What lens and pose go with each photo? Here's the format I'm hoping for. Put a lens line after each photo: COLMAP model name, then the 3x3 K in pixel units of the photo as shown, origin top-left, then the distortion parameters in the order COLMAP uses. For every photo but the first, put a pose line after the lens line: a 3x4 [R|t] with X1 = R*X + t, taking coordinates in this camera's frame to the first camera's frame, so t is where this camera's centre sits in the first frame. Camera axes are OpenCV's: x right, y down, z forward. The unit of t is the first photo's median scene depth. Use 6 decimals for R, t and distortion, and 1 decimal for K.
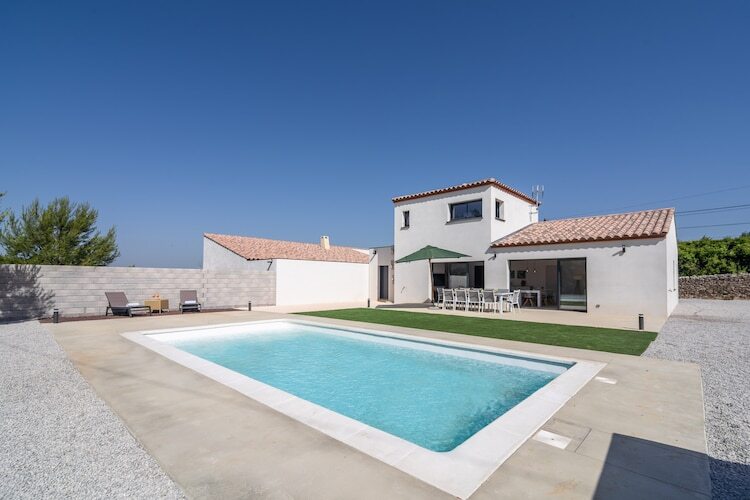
lens RADIAL K [[342.1, 0, 371.8], [0, 342.1, 270.1], [0, 0, 1]] dist [-0.000838, -0.000112]
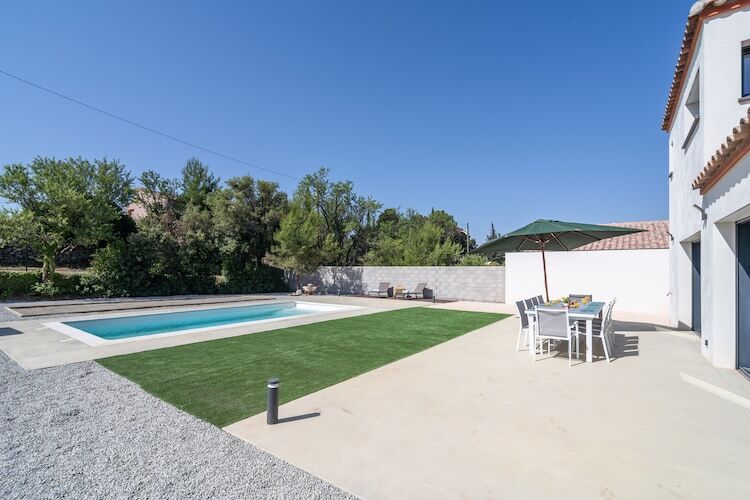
lens RADIAL K [[342.1, 0, 371.8], [0, 342.1, 270.1], [0, 0, 1]] dist [-0.000838, -0.000112]
pose [[0.118290, -0.007461, -0.992951, 0.594860], [0.025004, 0.999677, -0.004533, 0.008736], [0.992664, -0.024291, 0.118438, 0.542668]]
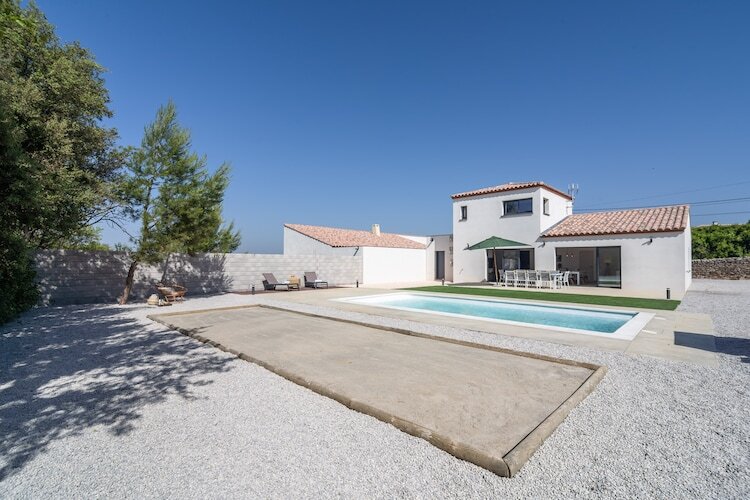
lens RADIAL K [[337.2, 0, 377.6], [0, 337.2, 252.4], [0, 0, 1]] dist [-0.002107, -0.000096]
pose [[0.999897, -0.001474, -0.014251, -0.211991], [0.001487, 0.999998, 0.000944, -0.012177], [0.014249, -0.000965, 0.999898, -0.219872]]
